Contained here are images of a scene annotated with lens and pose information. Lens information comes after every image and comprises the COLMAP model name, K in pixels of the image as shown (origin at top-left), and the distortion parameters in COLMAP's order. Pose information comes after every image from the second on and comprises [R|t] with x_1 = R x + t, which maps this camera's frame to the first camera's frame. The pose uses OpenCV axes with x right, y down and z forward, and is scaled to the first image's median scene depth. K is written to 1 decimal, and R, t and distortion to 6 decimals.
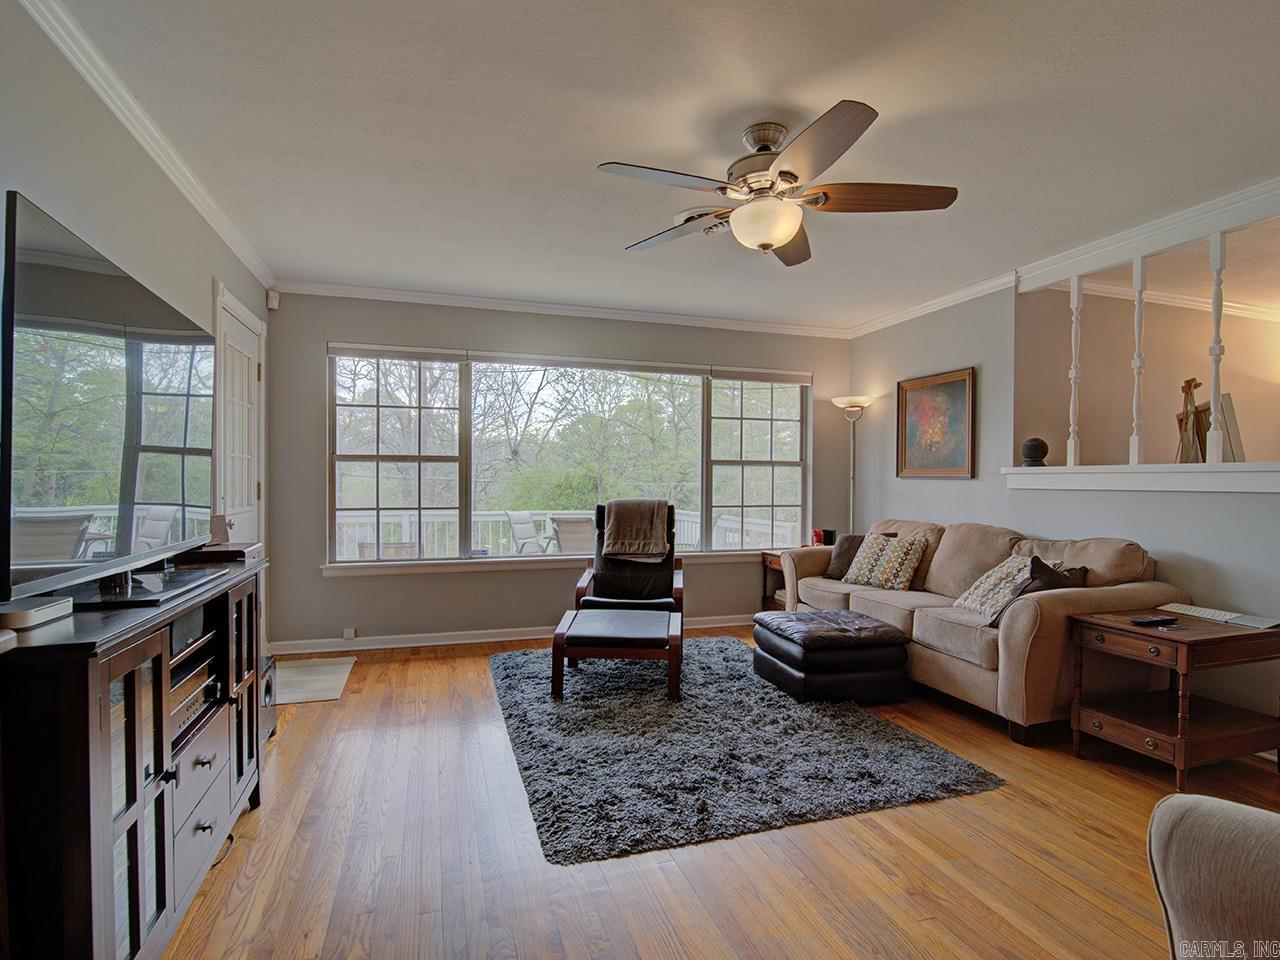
lens RADIAL K [[673.4, 0, 640.0], [0, 673.4, 480.0], [0, 0, 1]] dist [-0.007530, -0.000469]
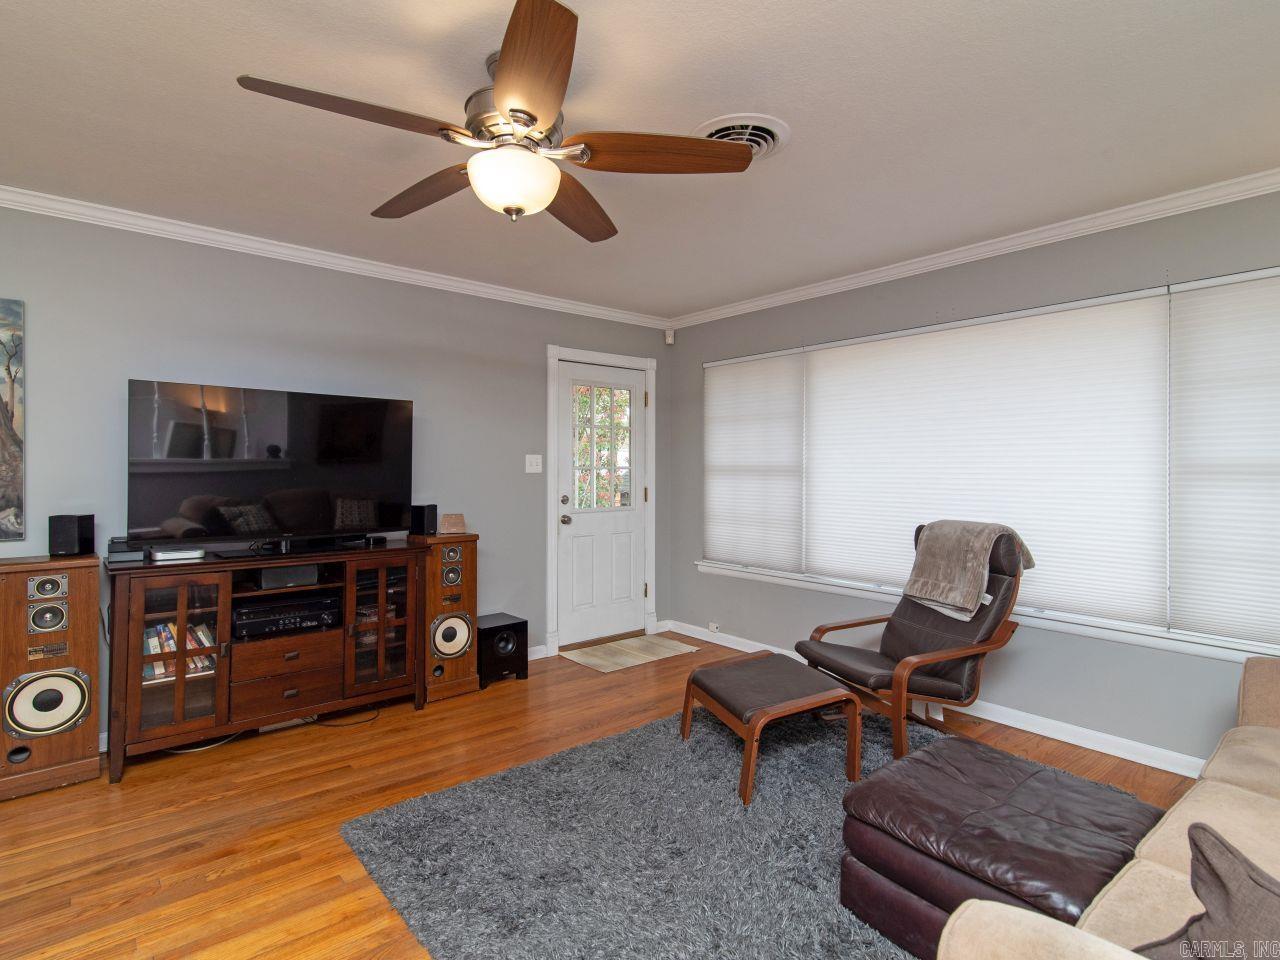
lens RADIAL K [[664.8, 0, 621.7], [0, 664.8, 462.5], [0, 0, 1]] dist [0.015331, -0.001004]
pose [[0.369584, -0.015597, -0.929067, 0.608106], [0.000423, 0.999862, -0.016618, -0.025501], [0.929197, 0.005749, 0.369539, 0.534690]]
